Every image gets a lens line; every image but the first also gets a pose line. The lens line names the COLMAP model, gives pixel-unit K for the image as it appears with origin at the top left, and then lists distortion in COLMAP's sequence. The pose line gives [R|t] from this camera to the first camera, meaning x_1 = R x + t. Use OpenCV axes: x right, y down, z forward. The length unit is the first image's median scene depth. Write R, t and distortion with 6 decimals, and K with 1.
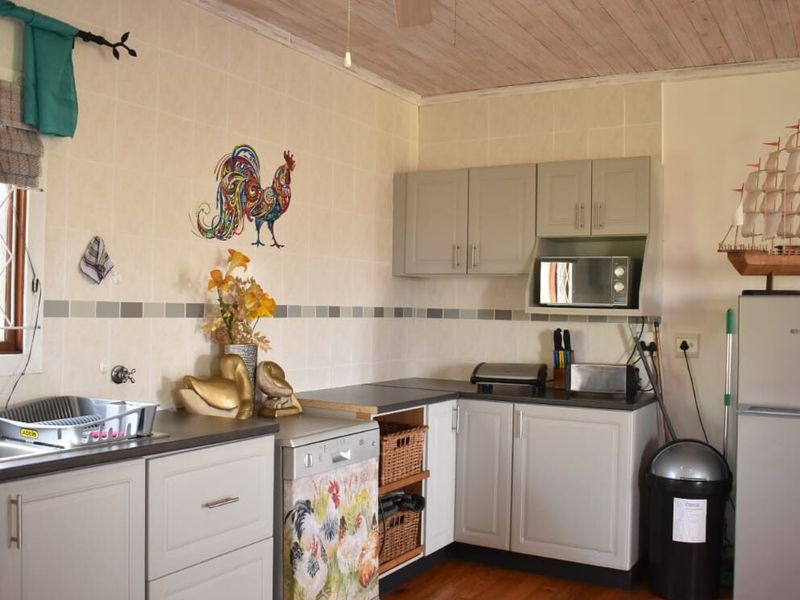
lens RADIAL K [[817.4, 0, 399.4], [0, 817.4, 300.7], [0, 0, 1]] dist [-0.027718, 0.000000]
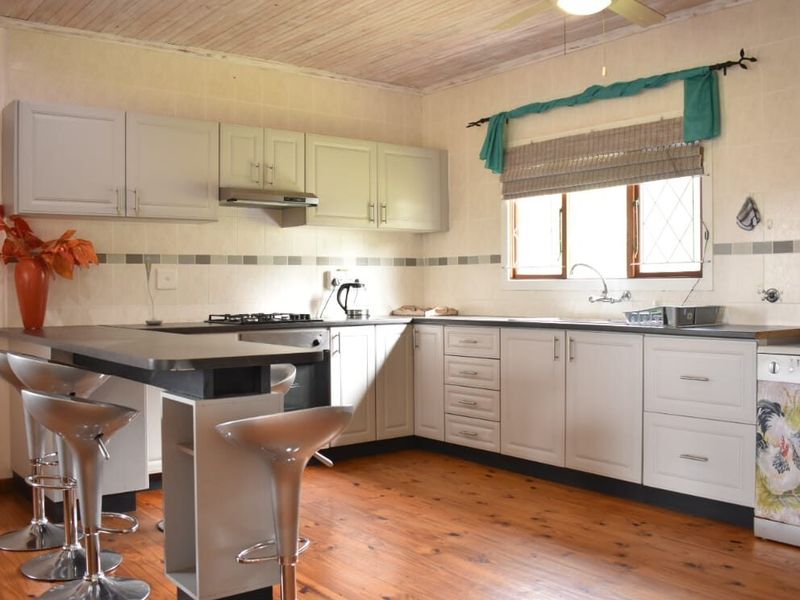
lens RADIAL K [[817.4, 0, 399.5], [0, 817.4, 300.4], [0, 0, 1]] dist [-0.027718, 0.000000]
pose [[-0.368698, -0.006400, -0.929527, 1.145952], [-0.000424, 0.999977, -0.006716, 0.109543], [0.929549, -0.002082, -0.368692, 0.935170]]
